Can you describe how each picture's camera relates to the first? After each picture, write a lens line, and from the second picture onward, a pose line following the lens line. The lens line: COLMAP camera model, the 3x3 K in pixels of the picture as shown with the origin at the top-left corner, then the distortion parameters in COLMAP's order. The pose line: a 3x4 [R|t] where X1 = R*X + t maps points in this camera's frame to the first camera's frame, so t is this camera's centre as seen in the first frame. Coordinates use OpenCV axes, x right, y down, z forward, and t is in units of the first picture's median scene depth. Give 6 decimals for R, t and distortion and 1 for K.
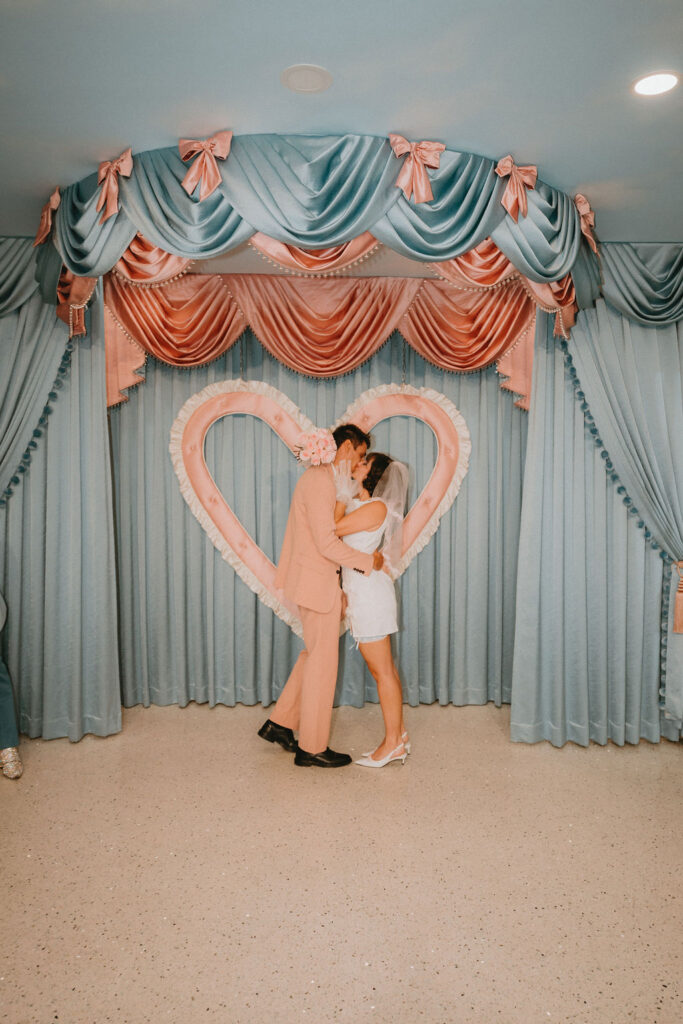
lens RADIAL K [[744.3, 0, 347.7], [0, 744.3, 495.5], [0, 0, 1]] dist [-0.003847, 0.009814]
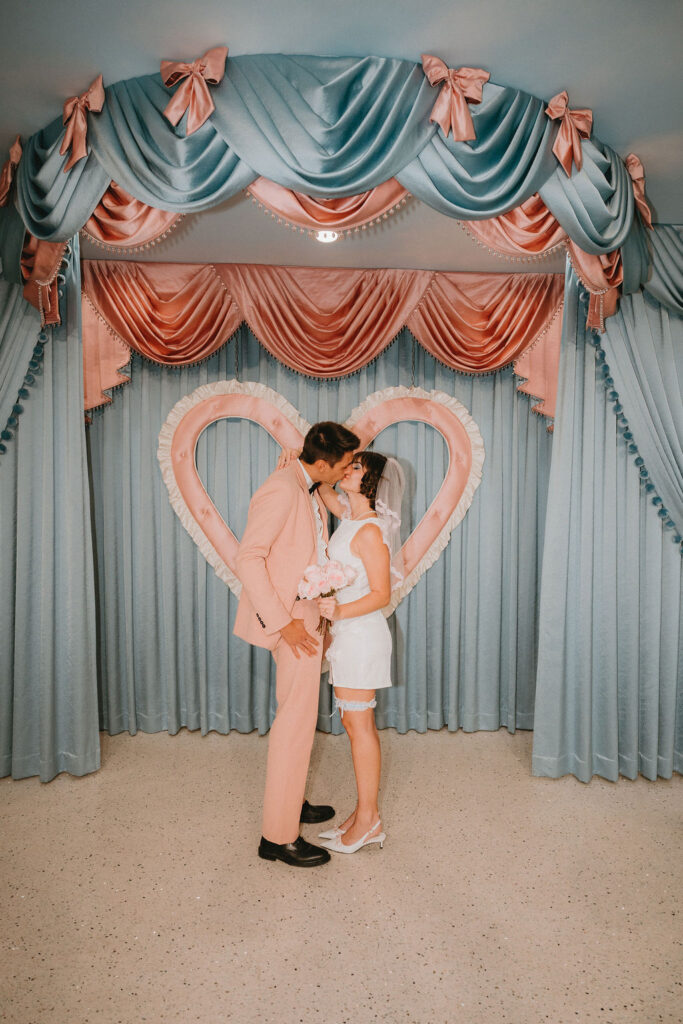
lens RADIAL K [[711.7, 0, 353.2], [0, 711.7, 522.4], [0, 0, 1]] dist [0.000288, -0.000115]
pose [[0.999725, 0.002285, 0.023359, -0.019260], [-0.002674, 0.999858, 0.016636, 0.004432], [-0.023317, -0.016694, 0.999589, 0.118544]]
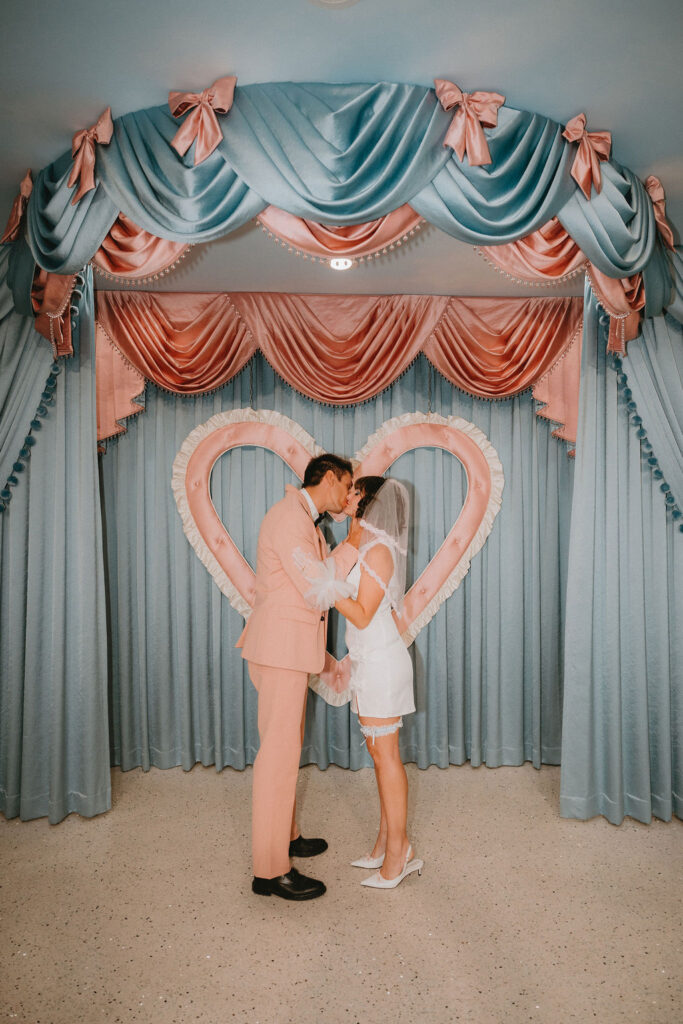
lens RADIAL K [[711.7, 0, 355.8], [0, 711.7, 515.7], [0, 0, 1]] dist [0.000288, -0.000115]
pose [[0.999984, -0.005569, 0.001087, -0.016869], [0.005593, 0.999716, -0.023185, -0.004052], [-0.000958, 0.023191, 0.999731, 0.137586]]
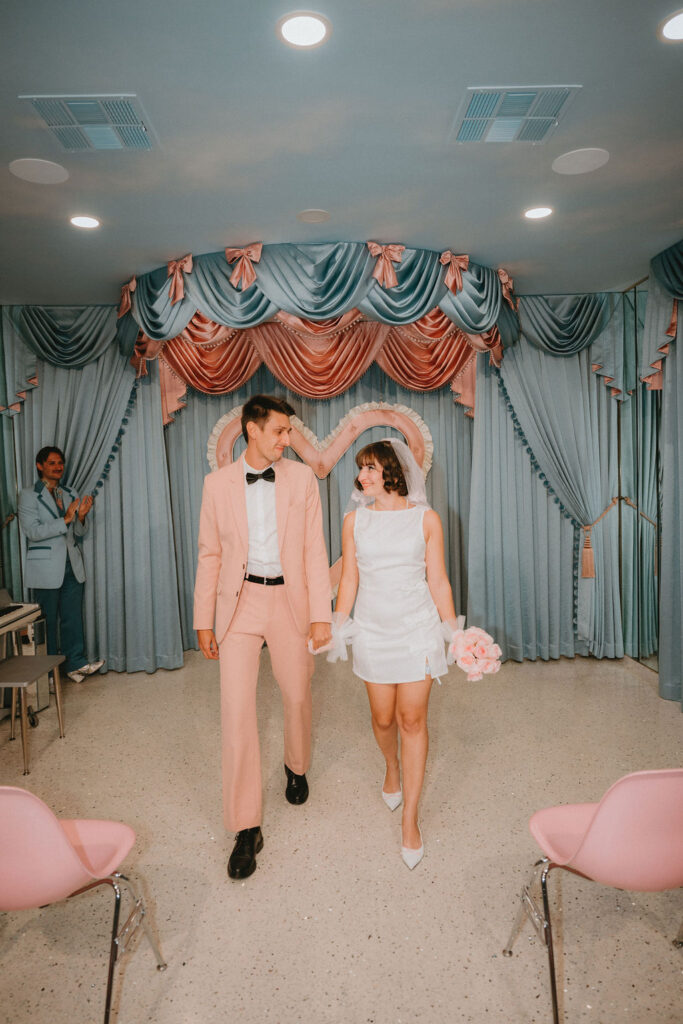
lens RADIAL K [[651.8, 0, 339.6], [0, 651.8, 512.6], [0, 0, 1]] dist [-0.001331, 0.000301]
pose [[0.999365, -0.034842, 0.007441, -0.015075], [0.034572, 0.998828, 0.033871, 0.005599], [-0.008613, -0.033592, 0.999399, -0.173150]]
